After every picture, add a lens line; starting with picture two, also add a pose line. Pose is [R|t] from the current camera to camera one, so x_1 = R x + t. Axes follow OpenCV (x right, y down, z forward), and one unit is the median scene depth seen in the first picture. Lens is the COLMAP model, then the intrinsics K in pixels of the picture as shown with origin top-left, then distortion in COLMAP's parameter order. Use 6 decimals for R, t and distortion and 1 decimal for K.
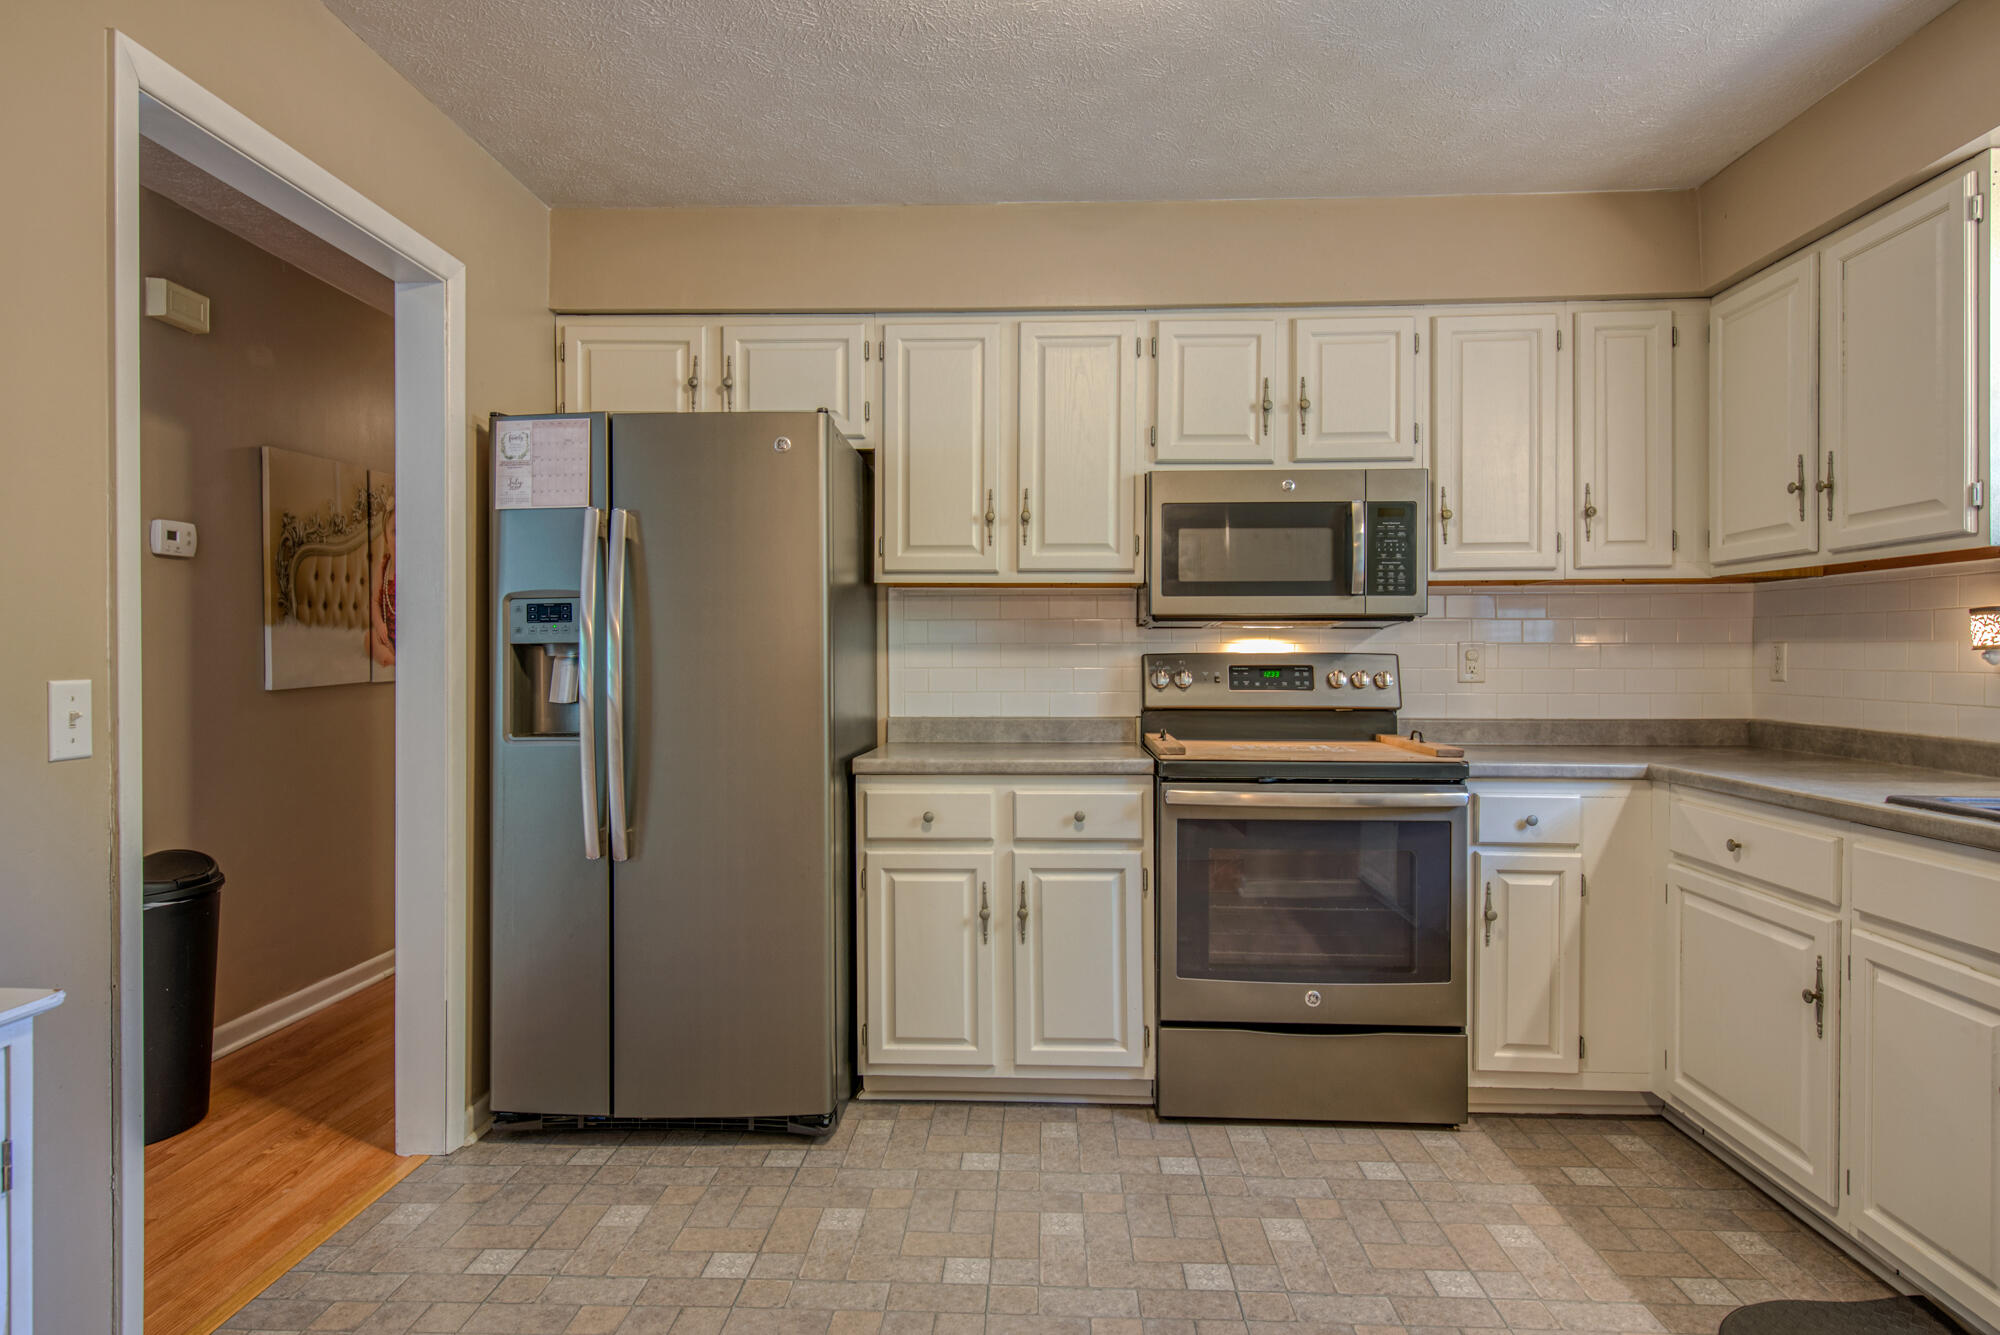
lens RADIAL K [[1120.6, 0, 1000.0], [0, 1120.6, 667.5], [0, 0, 1]] dist [0.017909, -0.012157]
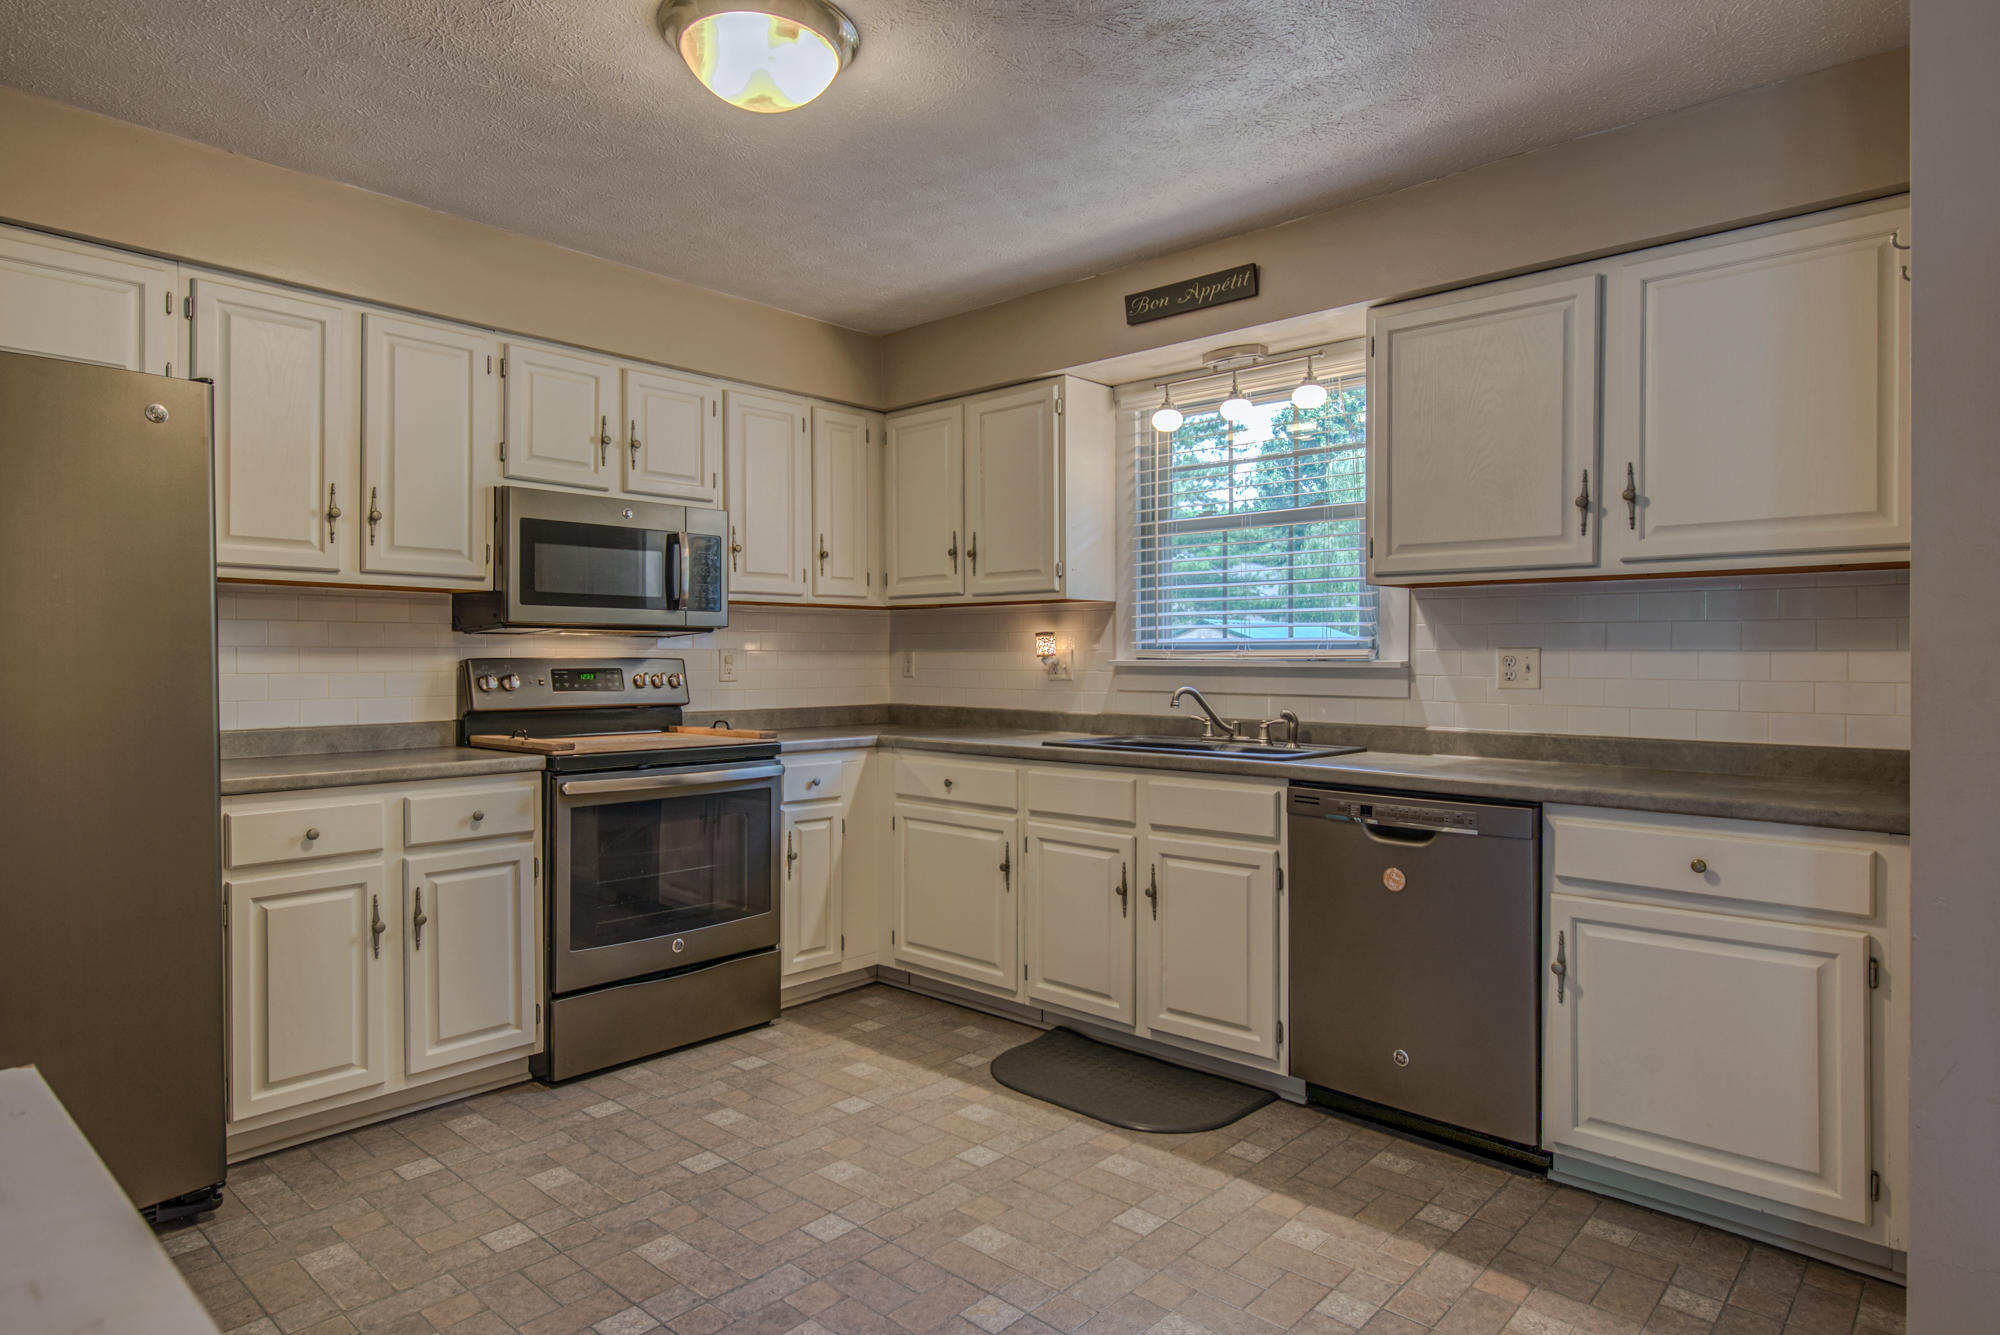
lens RADIAL K [[1127.5, 0, 1003.0], [0, 1127.5, 658.2], [0, 0, 1]] dist [0.019119, -0.013018]
pose [[0.635324, 0.001159, 0.772245, -0.423858], [0.006613, 0.999954, -0.006941, -0.002087], [-0.772217, 0.009517, 0.635287, -0.038984]]
